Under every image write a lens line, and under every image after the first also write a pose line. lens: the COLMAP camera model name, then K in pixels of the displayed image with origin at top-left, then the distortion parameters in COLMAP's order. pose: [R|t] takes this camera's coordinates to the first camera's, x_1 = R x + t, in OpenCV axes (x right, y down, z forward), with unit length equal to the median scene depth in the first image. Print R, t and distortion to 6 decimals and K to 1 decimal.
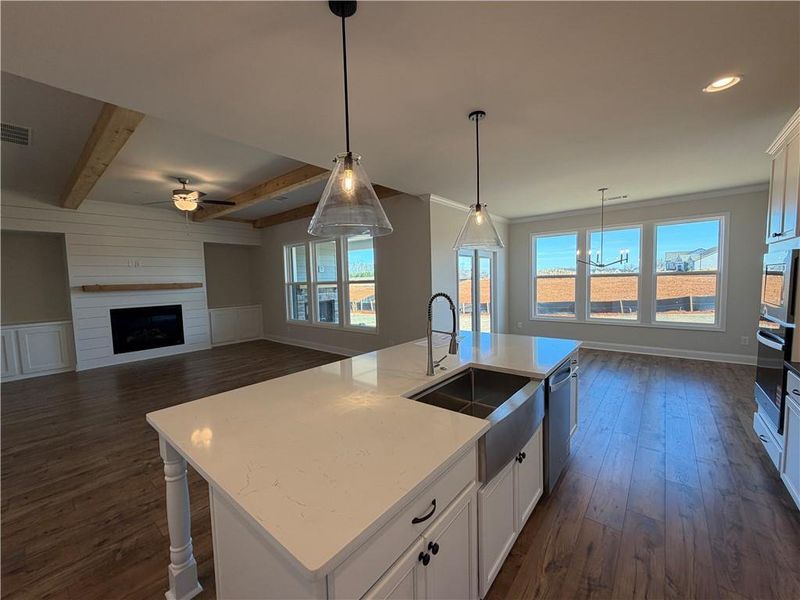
lens RADIAL K [[319.8, 0, 397.9], [0, 319.8, 299.8], [0, 0, 1]] dist [0.003327, -0.000506]
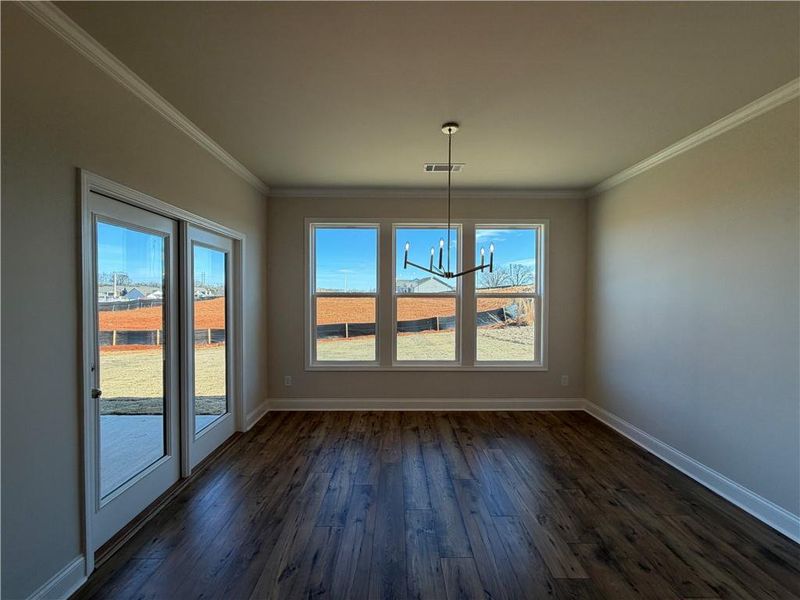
lens RADIAL K [[316.3, 0, 396.5], [0, 316.3, 300.9], [0, 0, 1]] dist [-0.000466, -0.000044]
pose [[0.762442, 0.016863, 0.646837, 0.198140], [0.019021, 0.998644, -0.048455, -0.034596], [-0.646777, 0.049248, 0.761088, 0.536704]]
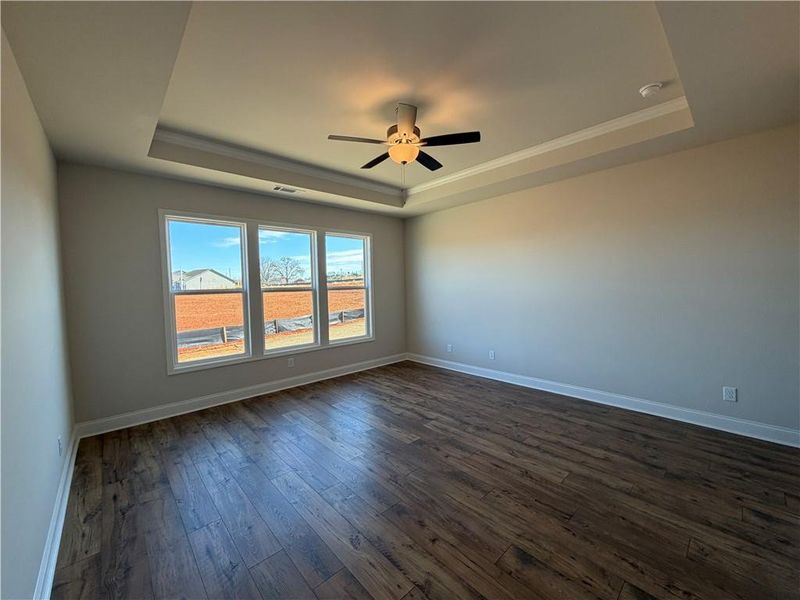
lens RADIAL K [[319.8, 0, 397.6], [0, 319.8, 299.9], [0, 0, 1]] dist [0.003327, -0.000506]
pose [[0.130020, -0.021751, 0.991273, -0.058783], [0.083623, 0.996438, 0.010895, -0.039297], [-0.987979, 0.081477, 0.131376, 0.638986]]
